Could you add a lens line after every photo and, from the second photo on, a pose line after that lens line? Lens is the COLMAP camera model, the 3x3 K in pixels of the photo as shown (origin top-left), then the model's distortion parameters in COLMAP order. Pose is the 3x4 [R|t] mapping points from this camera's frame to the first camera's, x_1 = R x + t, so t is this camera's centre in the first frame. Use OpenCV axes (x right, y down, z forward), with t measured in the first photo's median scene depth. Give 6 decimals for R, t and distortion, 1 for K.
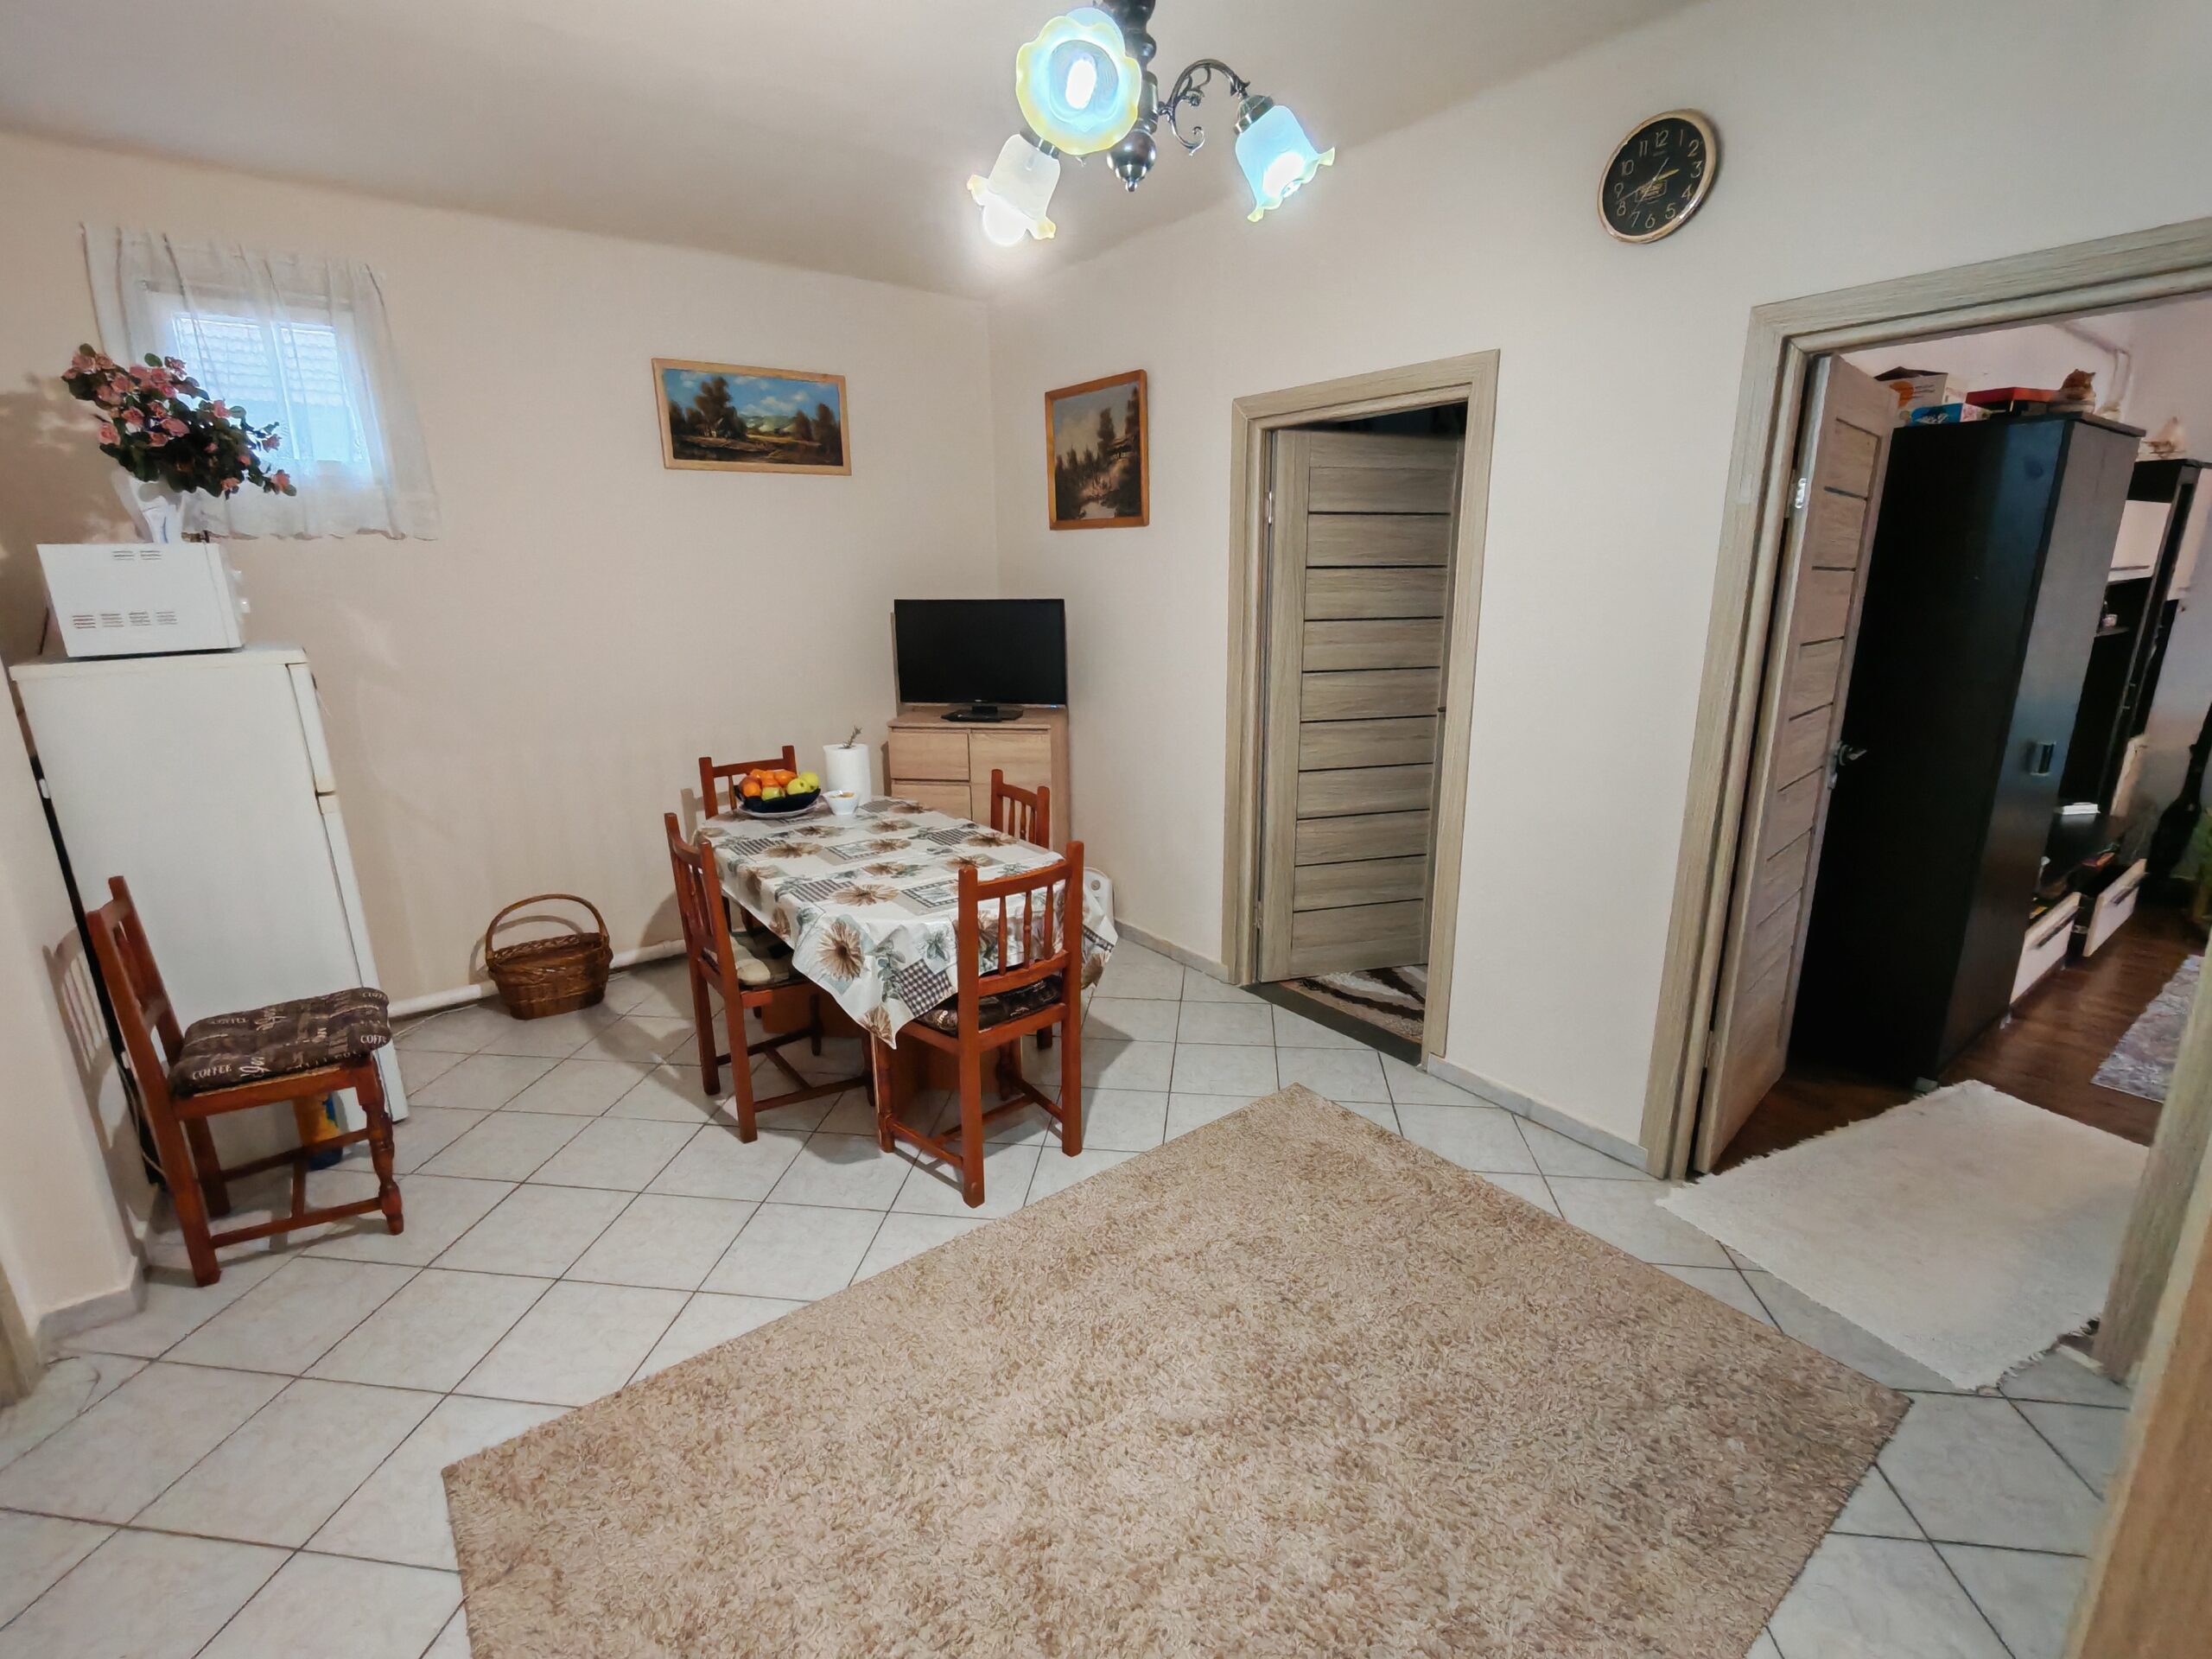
lens RADIAL K [[1010.8, 0, 1104.6], [0, 1010.8, 828.5], [0, 0, 1]] dist [-0.001751, 0.000286]
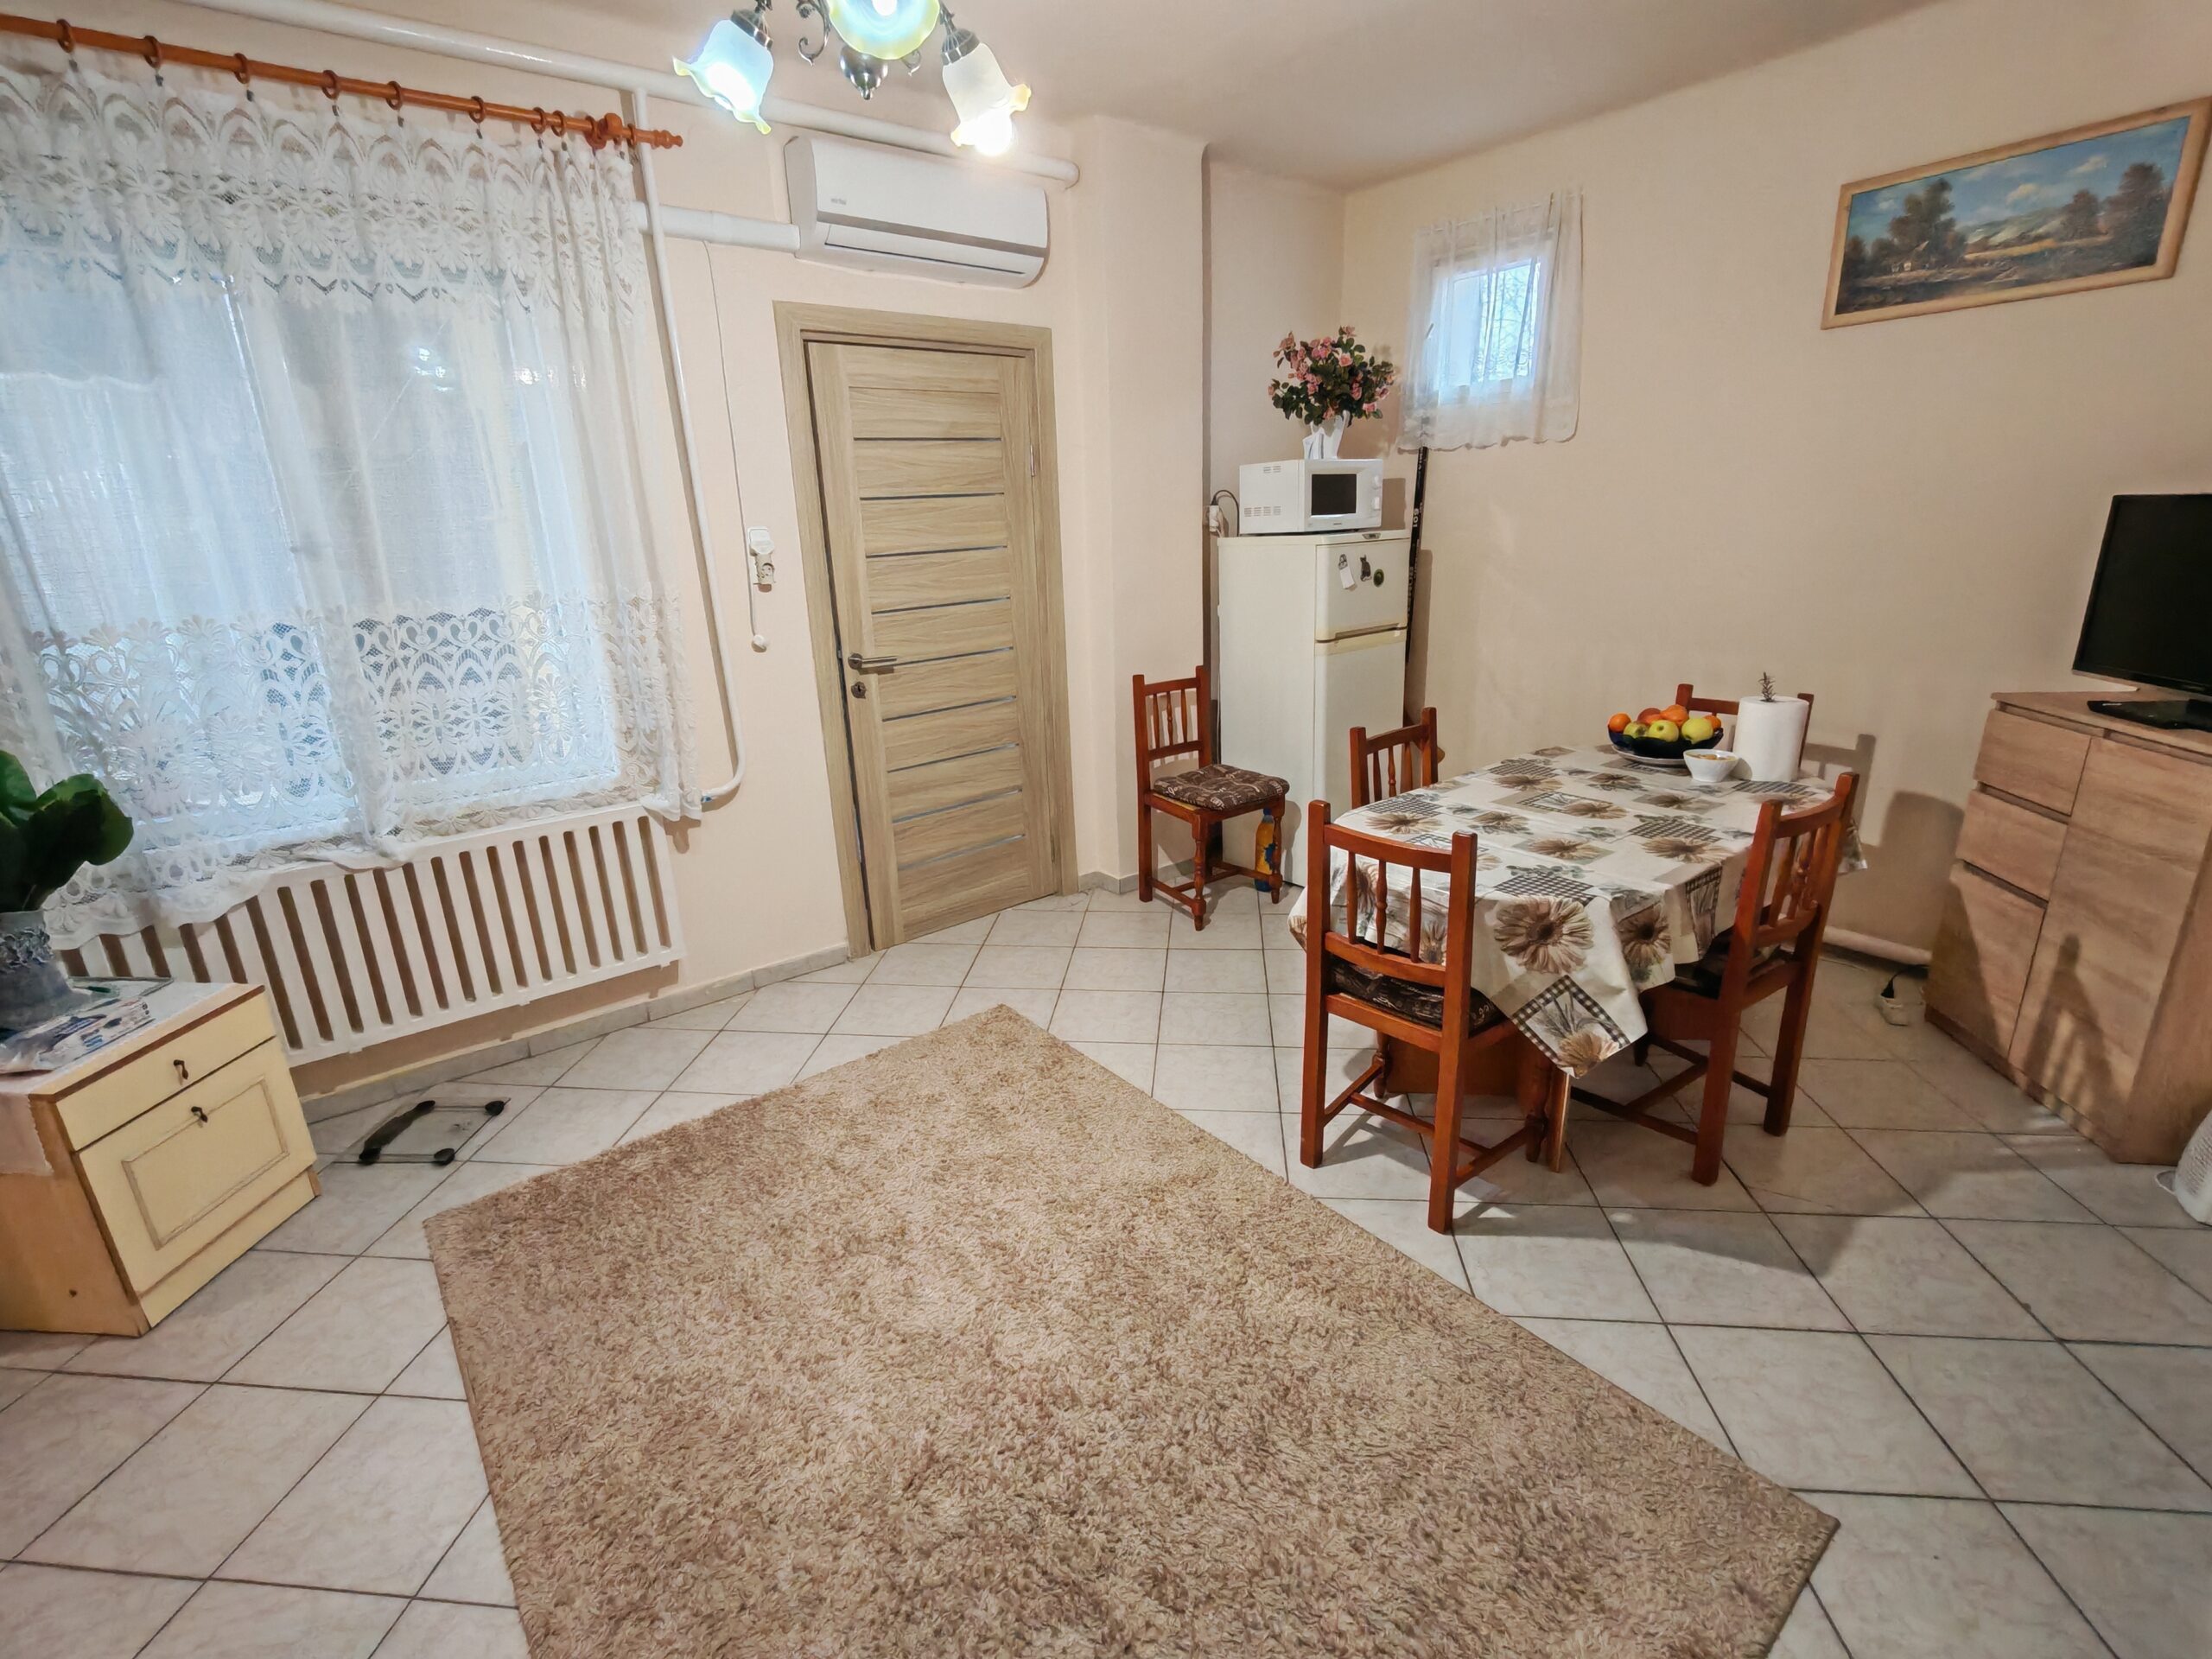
lens RADIAL K [[1010.8, 0, 1104.4], [0, 1010.8, 831.4], [0, 0, 1]] dist [-0.001751, 0.000286]
pose [[0.015899, 0.308581, -0.951065, 0.489761], [-0.220370, 0.928877, 0.297698, -0.108838], [0.975287, 0.204853, 0.082770, 0.506270]]
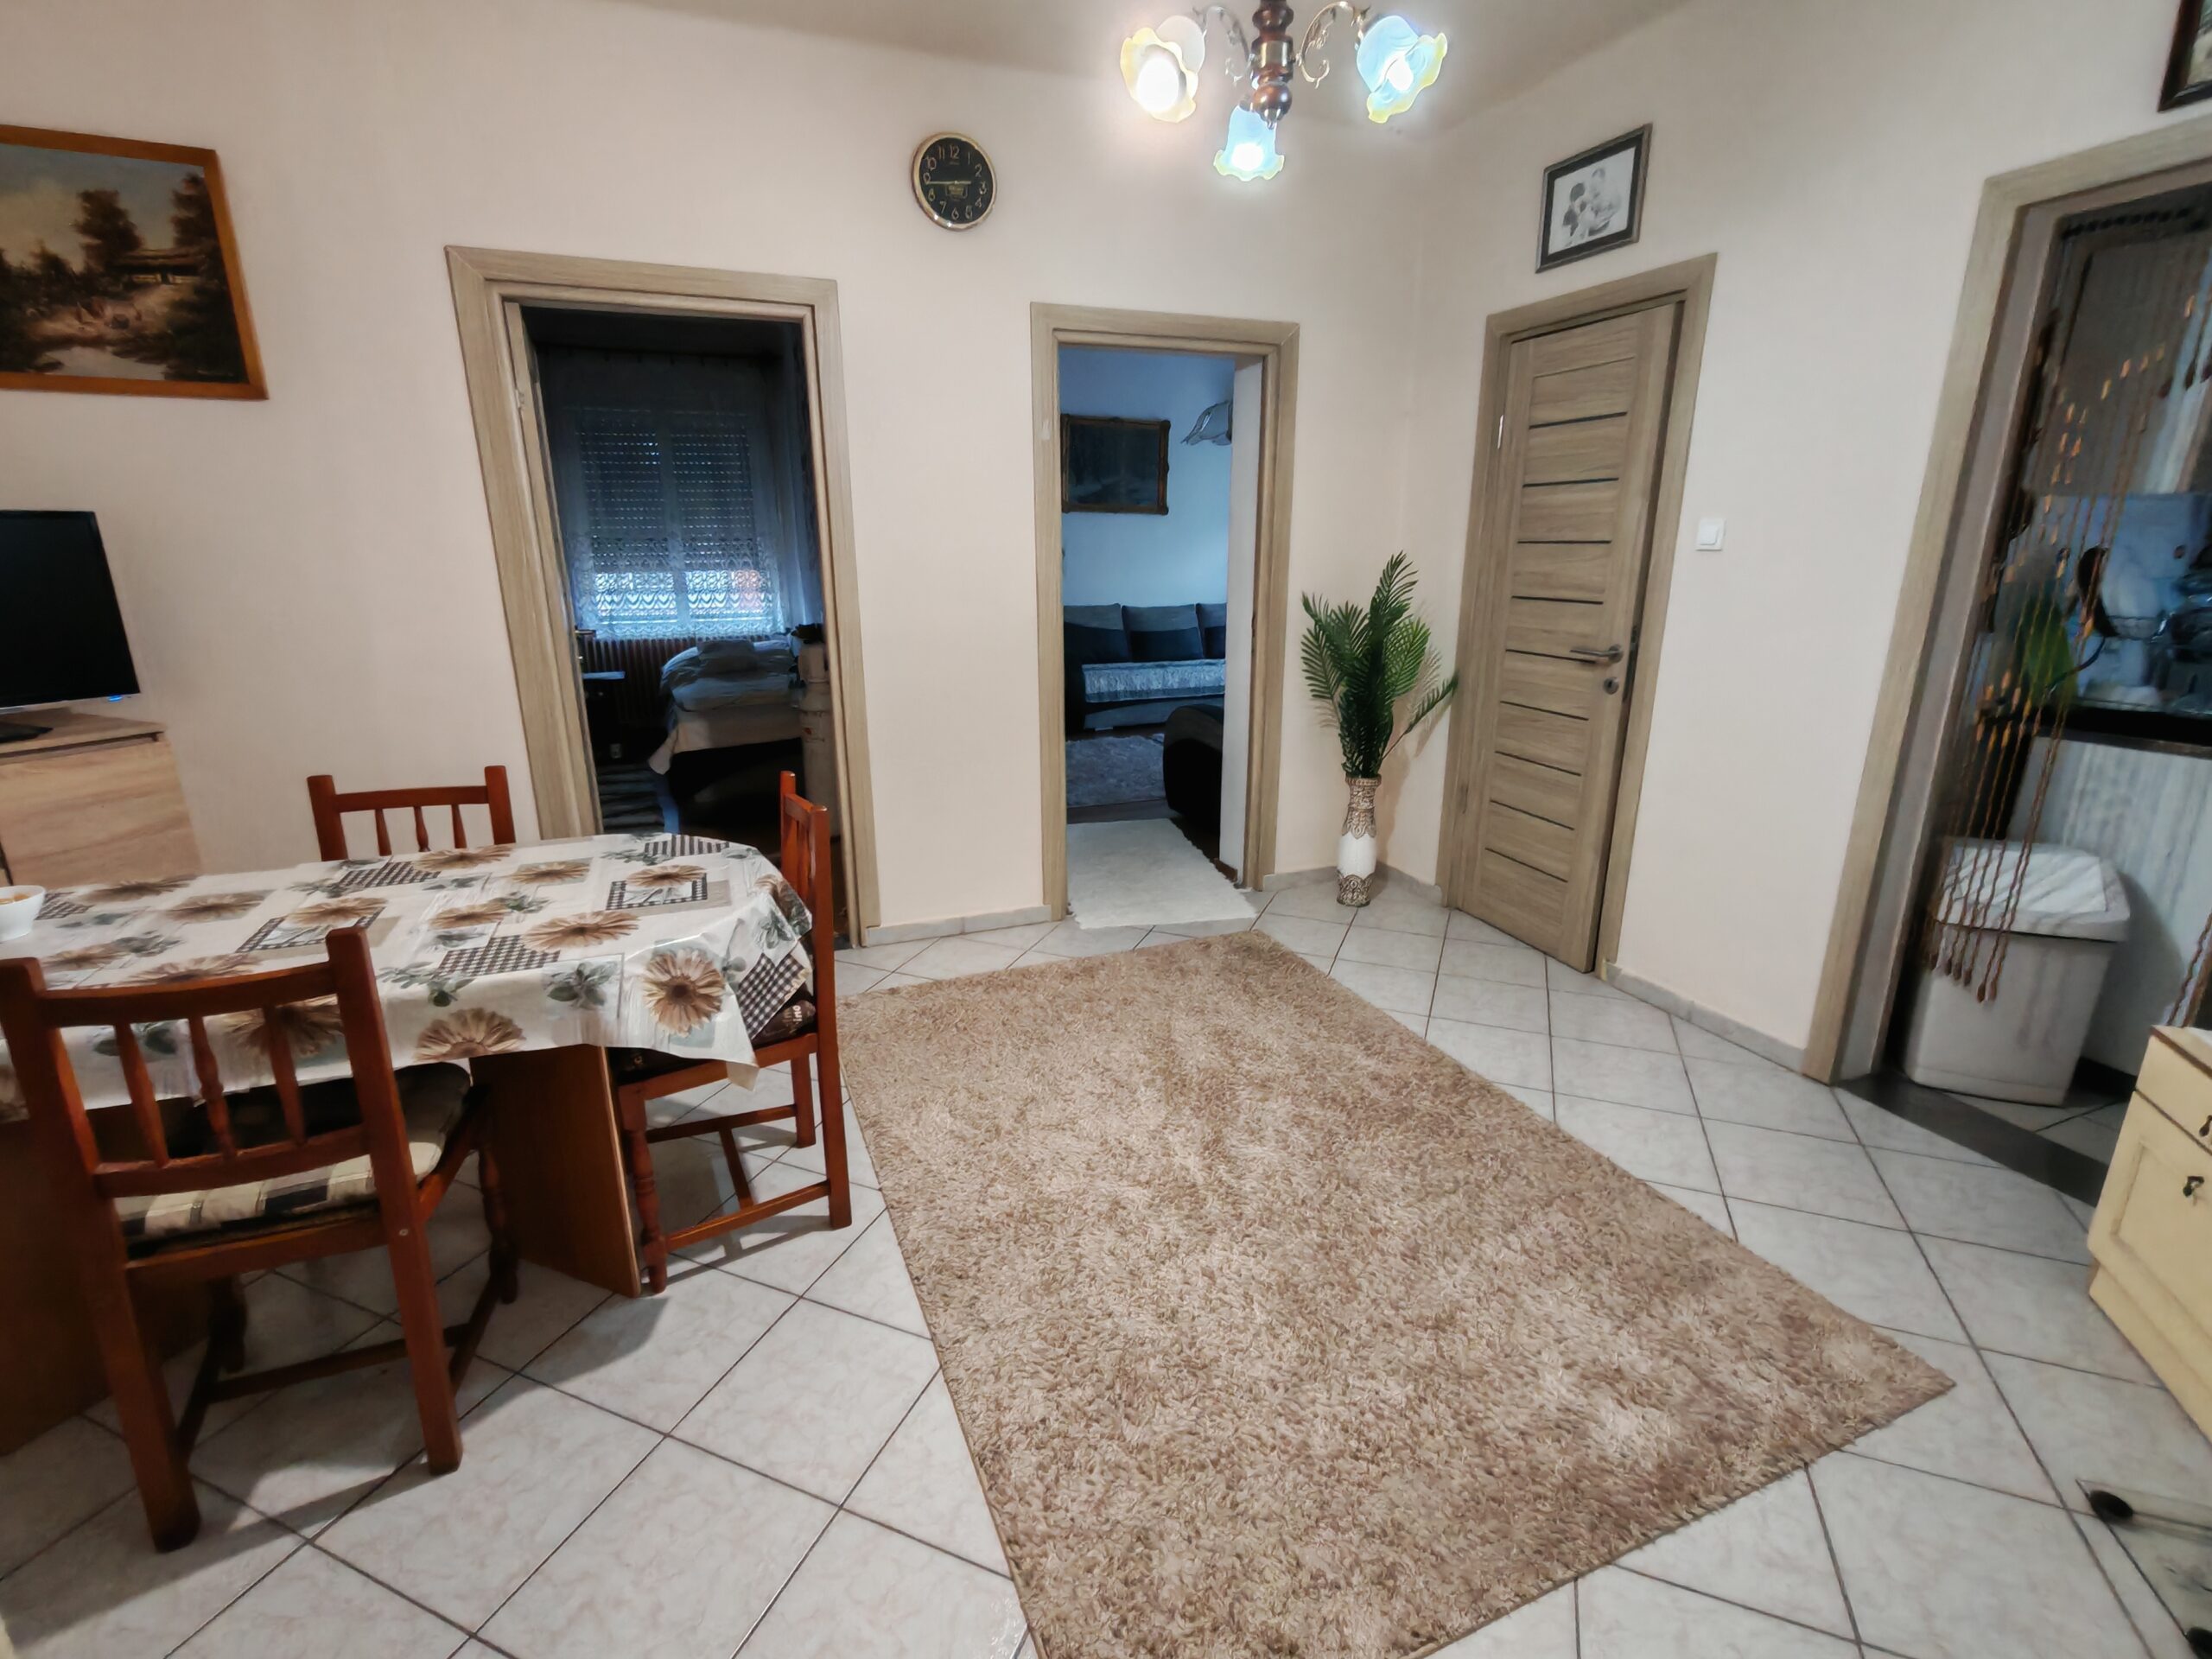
lens RADIAL K [[1010.8, 0, 1116.9], [0, 1010.8, 820.2], [0, 0, 1]] dist [-0.001751, 0.000286]
pose [[0.254539, -0.252240, 0.933587, -0.565023], [0.241304, 0.951414, 0.191266, -0.032525], [-0.936473, 0.176594, 0.303038, 0.362558]]
